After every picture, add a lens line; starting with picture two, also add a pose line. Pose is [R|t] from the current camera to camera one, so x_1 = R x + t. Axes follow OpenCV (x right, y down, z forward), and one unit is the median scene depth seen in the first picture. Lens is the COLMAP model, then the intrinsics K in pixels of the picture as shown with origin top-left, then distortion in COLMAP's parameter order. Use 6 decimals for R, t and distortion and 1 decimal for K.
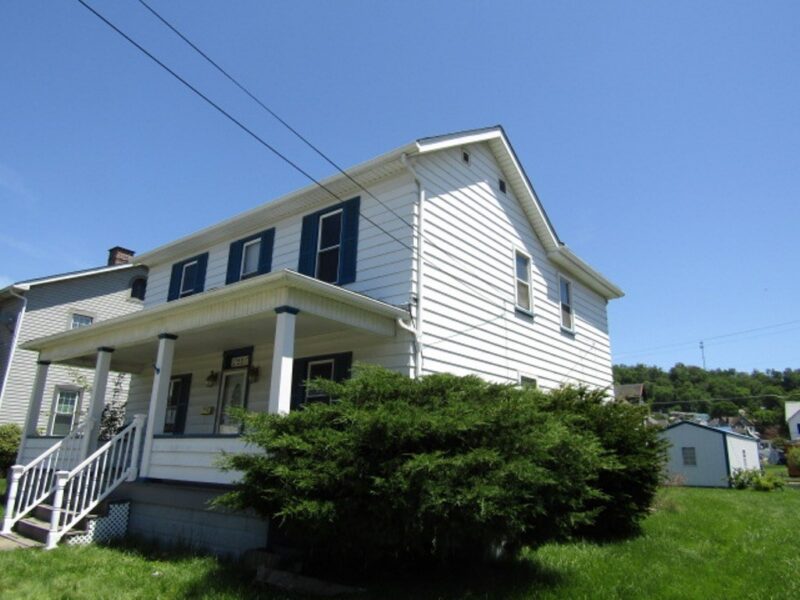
lens RADIAL K [[560.9, 0, 399.9], [0, 560.9, 299.2], [0, 0, 1]] dist [-0.009950, -0.006506]
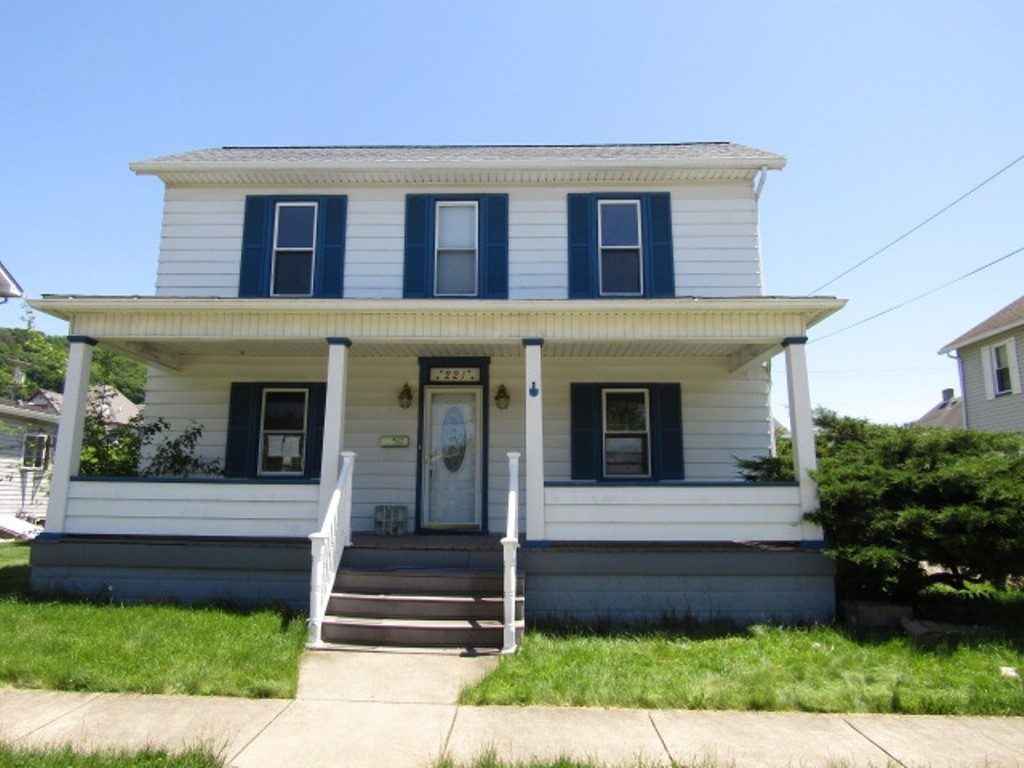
lens RADIAL K [[717.9, 0, 512.9], [0, 717.9, 380.9], [0, 0, 1]] dist [-0.009950, -0.006506]
pose [[0.790990, 0.080021, 0.606574, -0.793518], [-0.154415, 0.985426, 0.071361, 0.043559], [-0.592023, -0.150110, 0.791818, 0.243884]]
